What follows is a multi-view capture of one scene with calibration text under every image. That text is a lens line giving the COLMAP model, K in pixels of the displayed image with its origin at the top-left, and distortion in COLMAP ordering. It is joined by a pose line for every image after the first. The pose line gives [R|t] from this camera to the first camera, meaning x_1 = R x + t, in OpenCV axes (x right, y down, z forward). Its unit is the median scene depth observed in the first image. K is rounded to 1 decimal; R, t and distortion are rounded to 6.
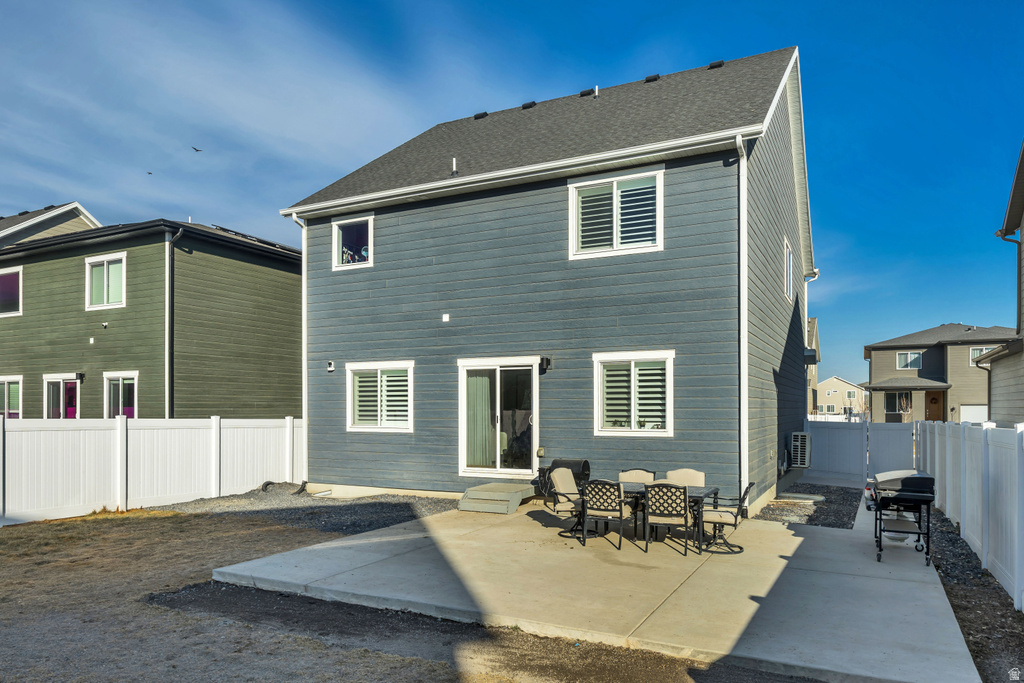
lens RADIAL K [[695.6, 0, 514.2], [0, 695.6, 405.0], [0, 0, 1]] dist [-0.004433, 0.000176]
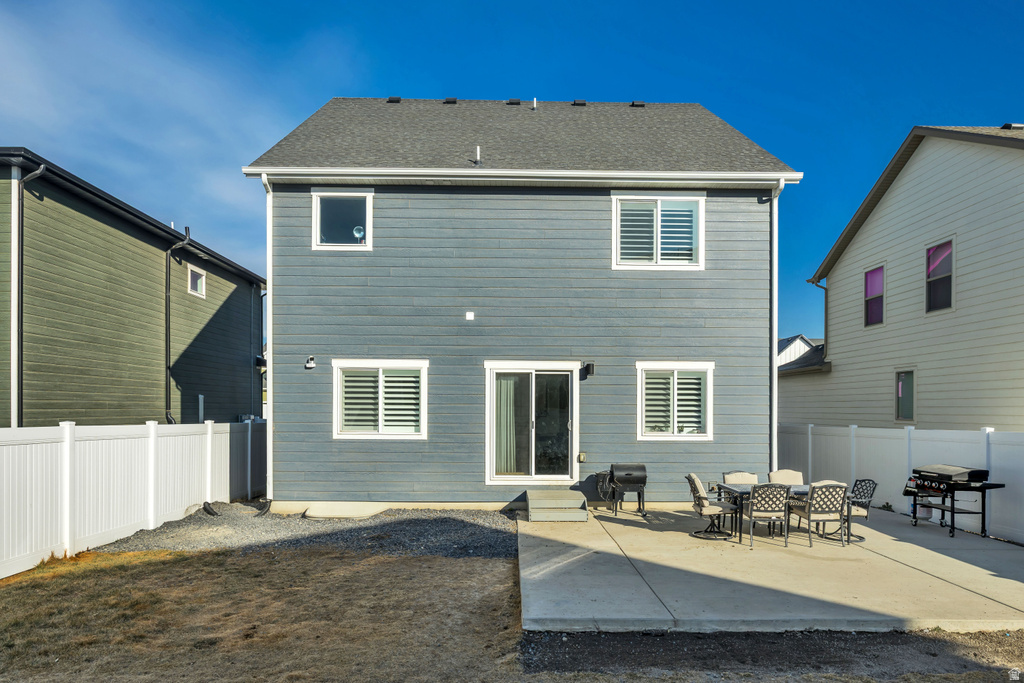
lens RADIAL K [[664.8, 0, 511.9], [0, 664.8, 407.5], [0, 0, 1]] dist [-0.005707, 0.000426]
pose [[0.882593, 0.006149, 0.470097, -0.499159], [-0.009372, 0.999946, 0.004515, -0.007560], [-0.470044, -0.008391, 0.882603, 0.197878]]
